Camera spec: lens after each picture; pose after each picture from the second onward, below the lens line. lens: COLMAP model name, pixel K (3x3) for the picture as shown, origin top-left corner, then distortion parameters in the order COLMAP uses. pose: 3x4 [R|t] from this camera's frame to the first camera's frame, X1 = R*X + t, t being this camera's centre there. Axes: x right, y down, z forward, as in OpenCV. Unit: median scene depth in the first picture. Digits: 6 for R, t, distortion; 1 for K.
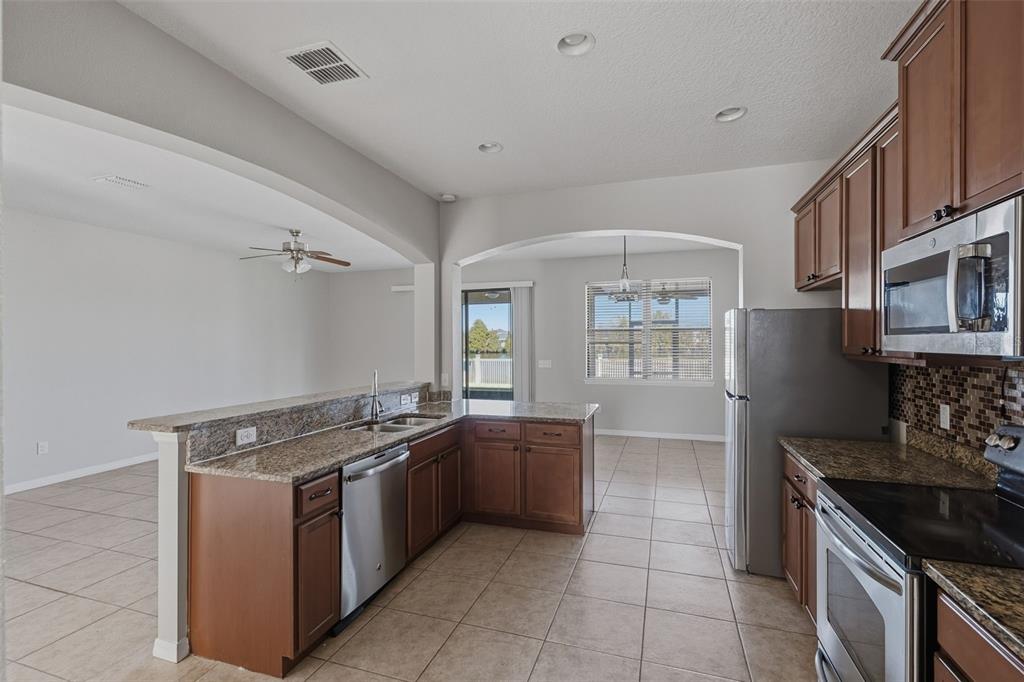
lens RADIAL K [[467.9, 0, 506.7], [0, 467.9, 340.9], [0, 0, 1]] dist [-0.001436, 0.001623]
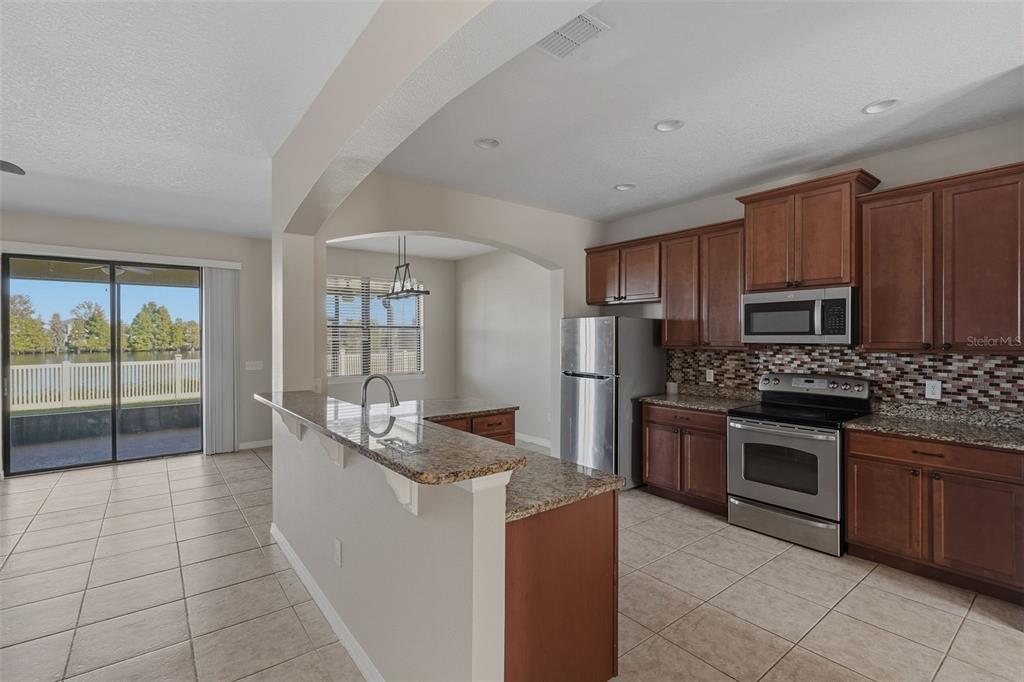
lens RADIAL K [[467.9, 0, 507.4], [0, 467.9, 337.6], [0, 0, 1]] dist [-0.001436, 0.001623]
pose [[0.557594, 0.004799, 0.830100, -0.777734], [-0.003346, 0.999988, -0.003533, 0.005255], [-0.830107, -0.000807, 0.557604, 0.380432]]
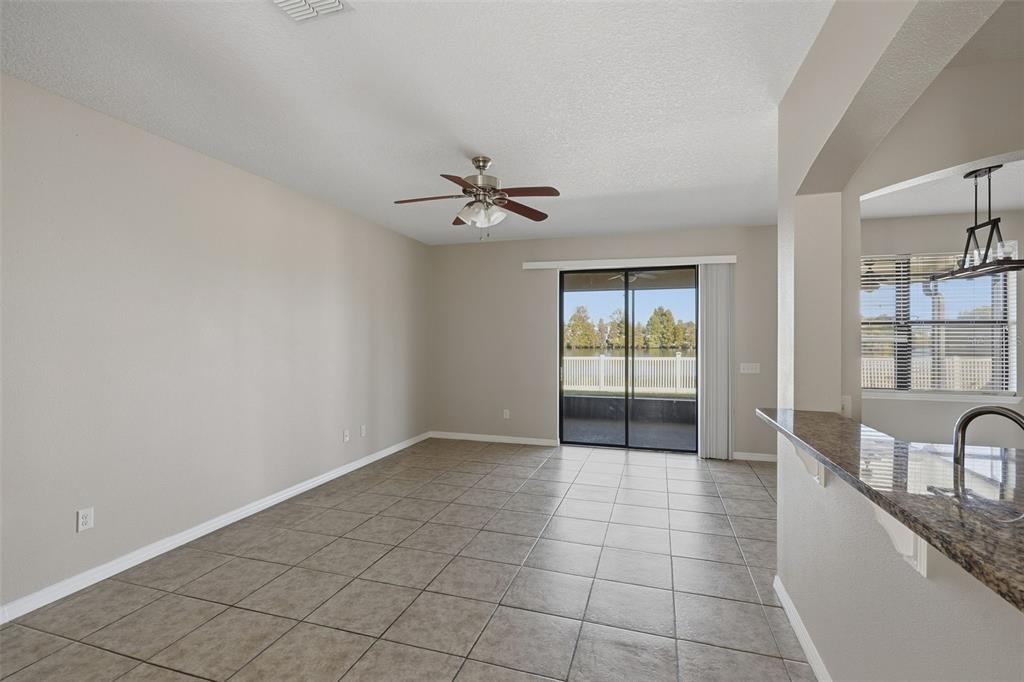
lens RADIAL K [[467.9, 0, 512.2], [0, 467.9, 336.3], [0, 0, 1]] dist [-0.001436, 0.001623]
pose [[0.999717, 0.010210, 0.021509, -0.683309], [-0.010237, 0.999947, 0.001165, 0.005662], [-0.021496, -0.001385, 0.999768, 0.592761]]
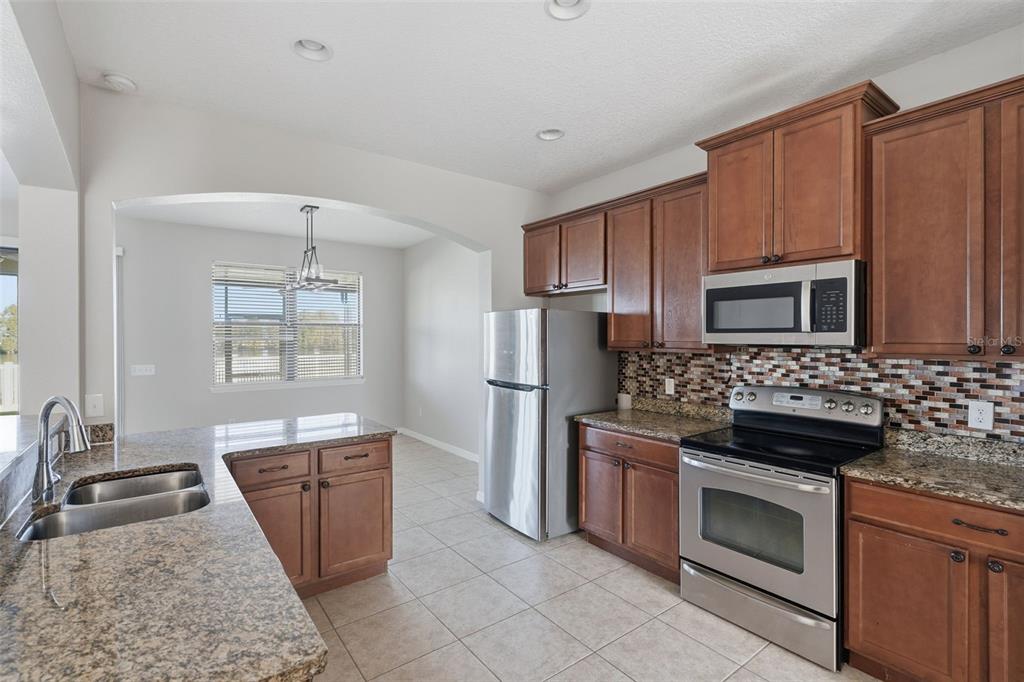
lens RADIAL K [[467.9, 0, 508.5], [0, 467.9, 337.9], [0, 0, 1]] dist [-0.001436, 0.001623]
pose [[0.571320, 0.002769, 0.820723, -0.395606], [-0.002731, 0.999995, -0.001472, 0.003905], [-0.820723, -0.001400, 0.571324, 0.354225]]
